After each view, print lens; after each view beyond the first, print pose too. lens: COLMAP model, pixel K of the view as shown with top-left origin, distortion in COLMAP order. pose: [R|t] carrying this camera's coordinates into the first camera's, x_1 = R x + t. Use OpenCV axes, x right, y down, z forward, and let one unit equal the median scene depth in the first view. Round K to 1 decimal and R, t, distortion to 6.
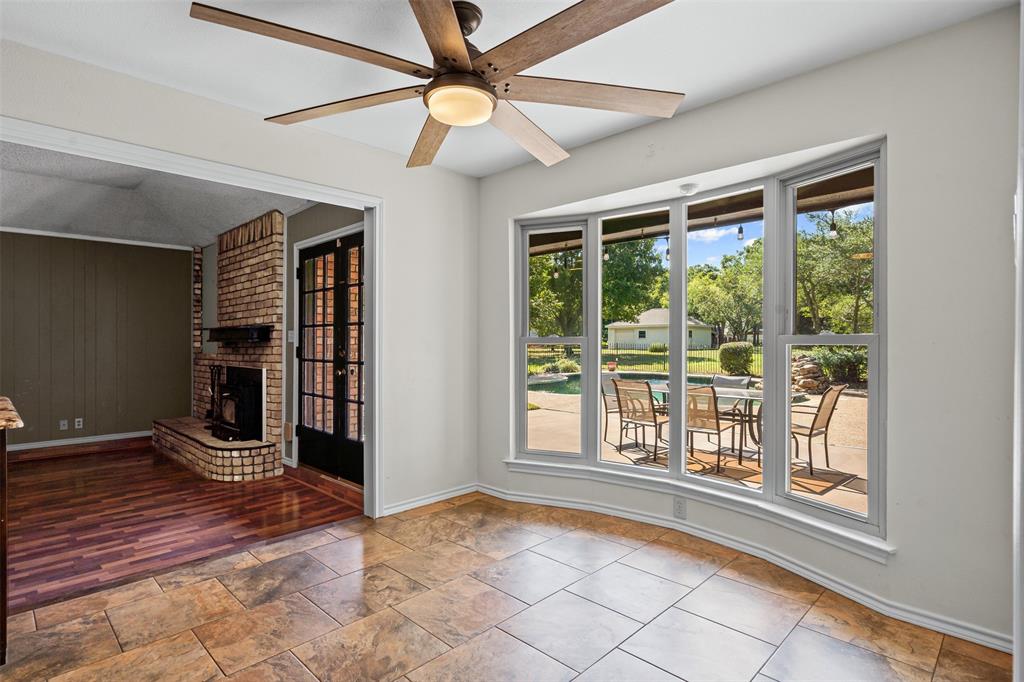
lens RADIAL K [[523.0, 0, 507.9], [0, 523.0, 343.6], [0, 0, 1]] dist [0.003734, 0.000262]
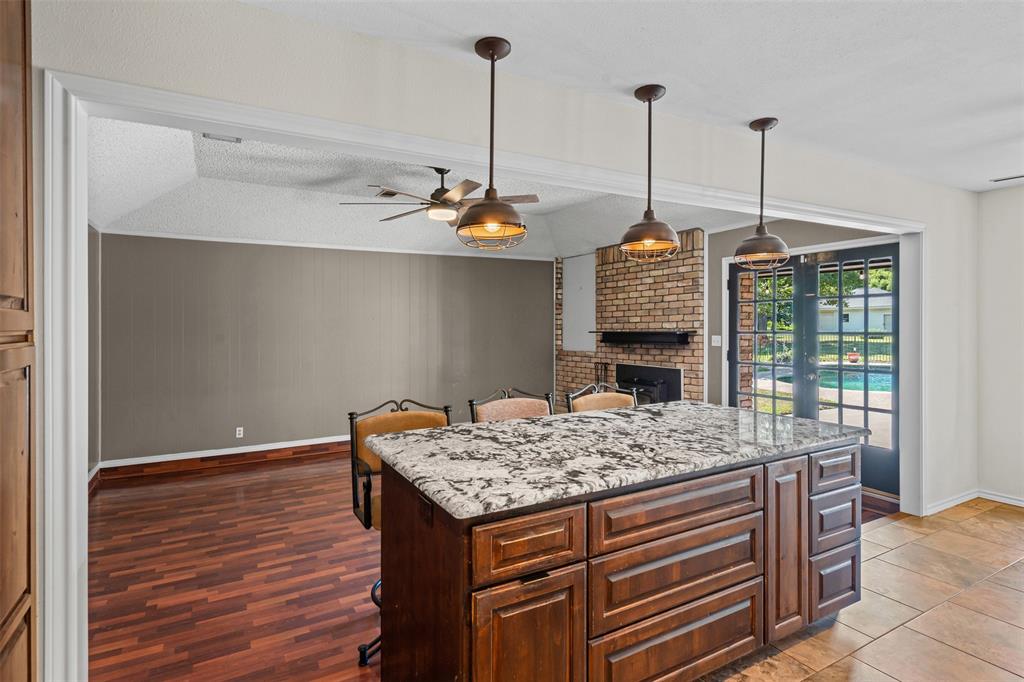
lens RADIAL K [[523.0, 0, 502.2], [0, 523.0, 331.1], [0, 0, 1]] dist [0.003734, 0.000262]
pose [[0.959435, -0.001839, -0.281922, -0.186421], [0.004166, 0.999962, 0.007657, -0.015529], [0.281897, -0.008521, 0.959407, -0.070111]]
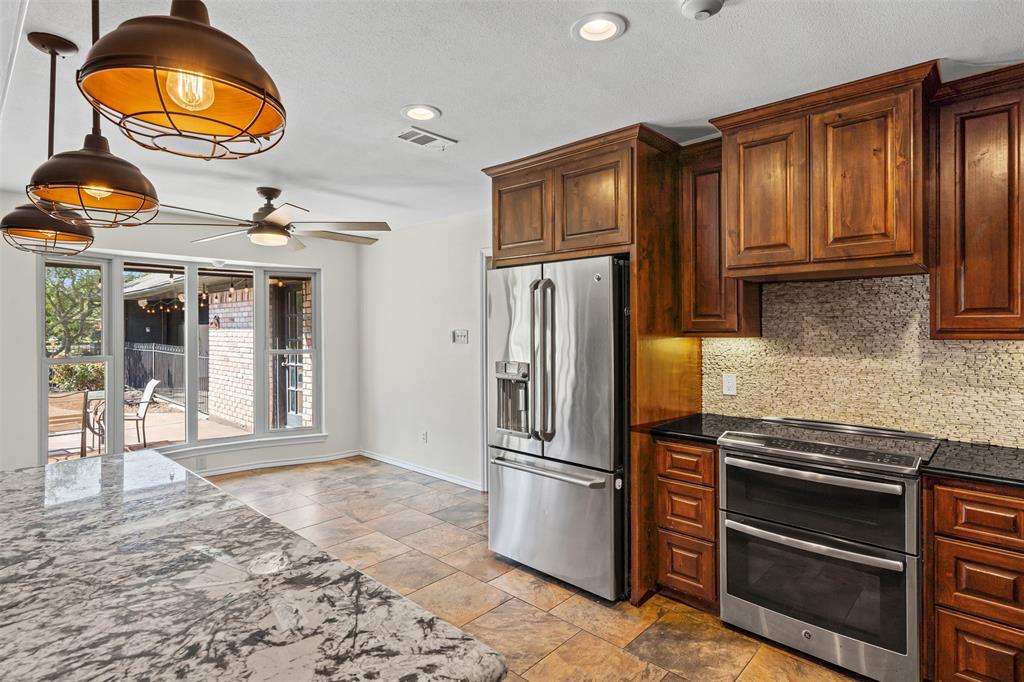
lens RADIAL K [[523.0, 0, 523.9], [0, 523.0, 327.2], [0, 0, 1]] dist [0.003734, 0.000262]
pose [[-0.043501, 0.003026, 0.999049, -0.280523], [0.009679, 0.999950, -0.002607, -0.016716], [-0.999006, 0.009557, -0.043528, 0.023788]]
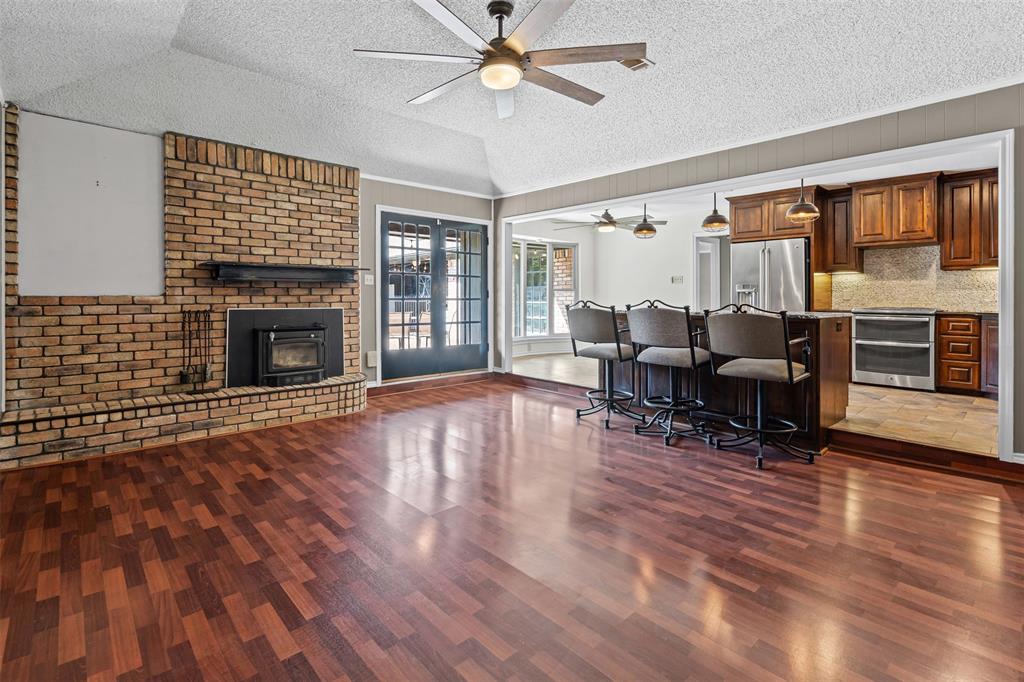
lens RADIAL K [[485.6, 0, 519.3], [0, 485.6, 294.9], [0, 0, 1]] dist [0.006821, -0.001085]
pose [[0.032787, 0.010362, 0.999409, -0.524412], [0.000854, 0.999946, -0.010396, 0.011310], [-0.999462, 0.001195, 0.032776, 0.214977]]
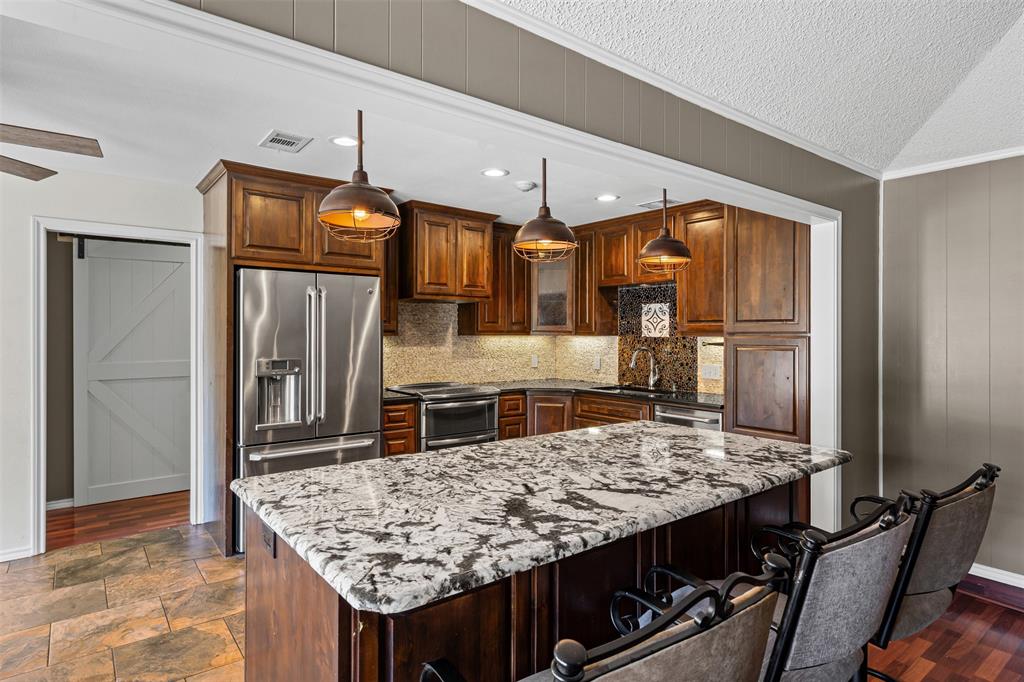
lens RADIAL K [[571.9, 0, 508.4], [0, 571.9, 338.2], [0, 0, 1]] dist [0.026229, 0.000018]
pose [[-0.991791, -0.000529, 0.127870, -0.199013], [0.001538, 0.999870, 0.016063, -0.016399], [-0.127862, 0.016127, -0.991661, 0.254161]]
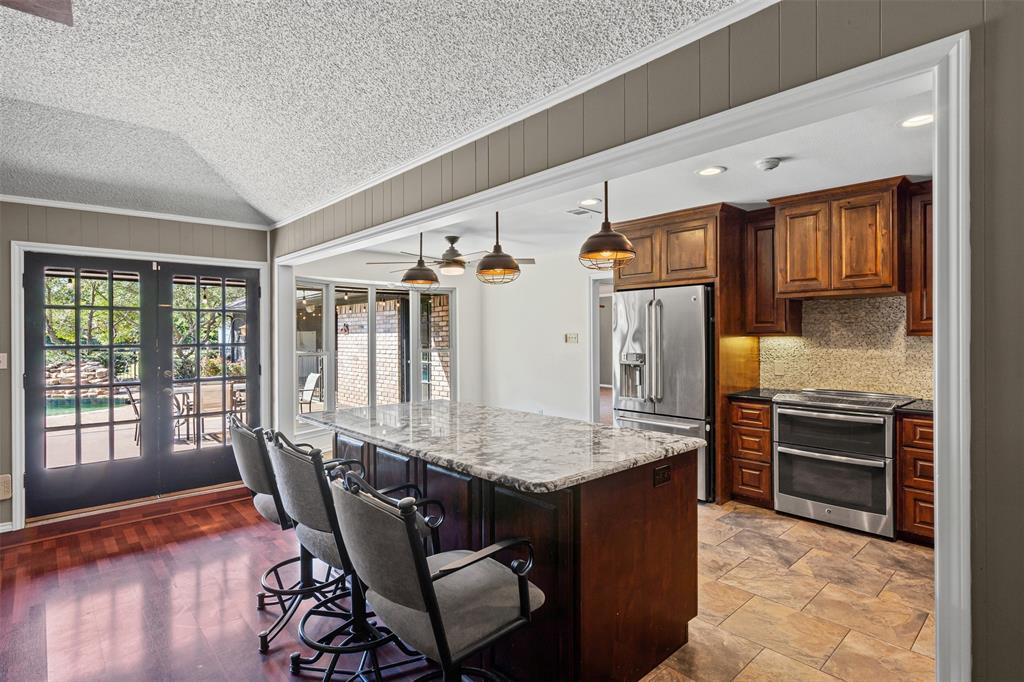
lens RADIAL K [[523.0, 0, 516.6], [0, 523.0, 336.1], [0, 0, 1]] dist [0.003734, 0.000262]
pose [[0.038676, -0.000008, 0.999252, -0.393917], [0.011025, 0.999939, -0.000418, -0.014274], [-0.999191, 0.011032, 0.038674, 0.077596]]
